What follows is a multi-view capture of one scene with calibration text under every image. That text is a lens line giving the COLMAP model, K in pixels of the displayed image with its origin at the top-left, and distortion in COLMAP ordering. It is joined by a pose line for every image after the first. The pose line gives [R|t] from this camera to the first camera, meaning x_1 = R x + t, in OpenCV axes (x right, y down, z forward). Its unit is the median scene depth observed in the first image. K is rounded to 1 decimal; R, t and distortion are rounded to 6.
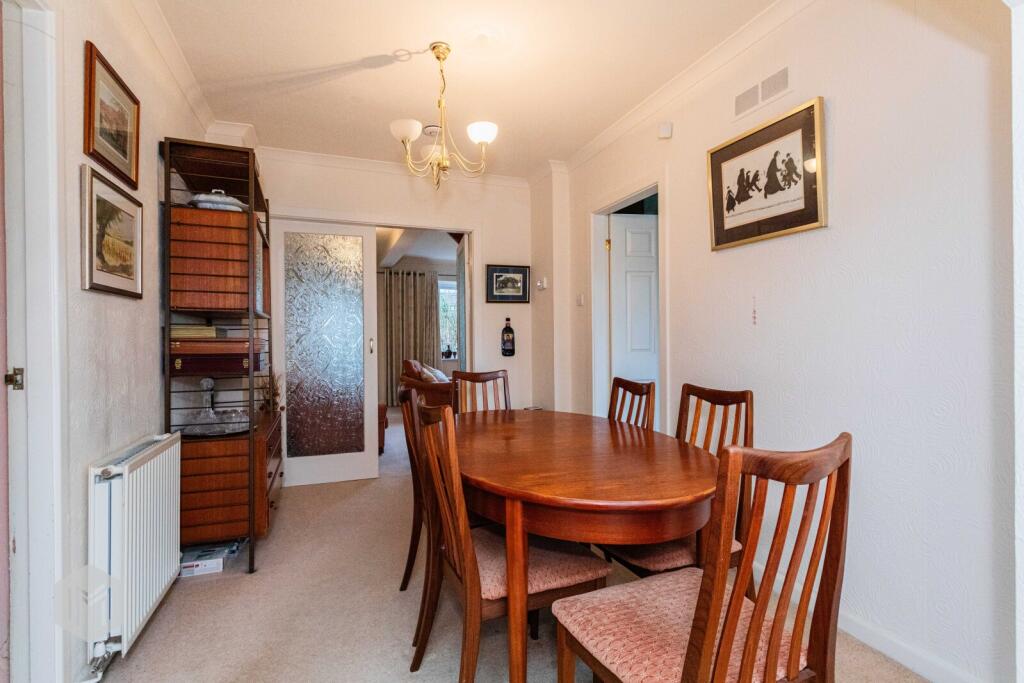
lens RADIAL K [[495.5, 0, 504.4], [0, 495.5, 342.6], [0, 0, 1]] dist [0.003166, 0.001737]
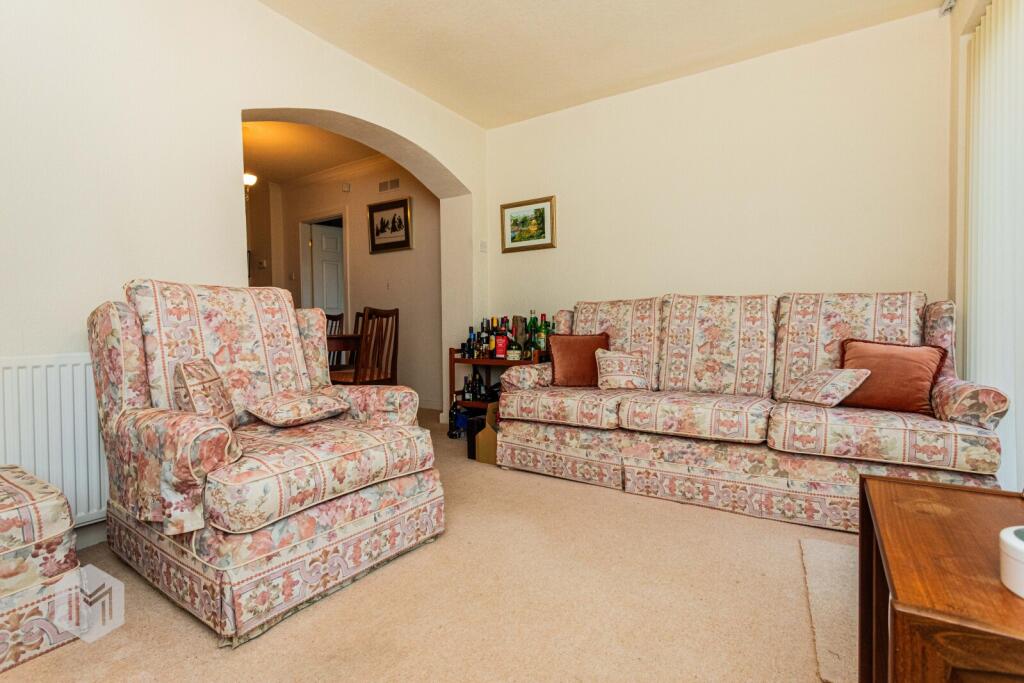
lens RADIAL K [[495.5, 0, 508.8], [0, 495.5, 348.9], [0, 0, 1]] dist [0.003166, 0.001737]
pose [[0.808024, -0.017877, 0.588878, -0.358260], [0.004127, 0.999687, 0.024685, 0.172093], [-0.589135, -0.017516, 0.807845, -1.078164]]
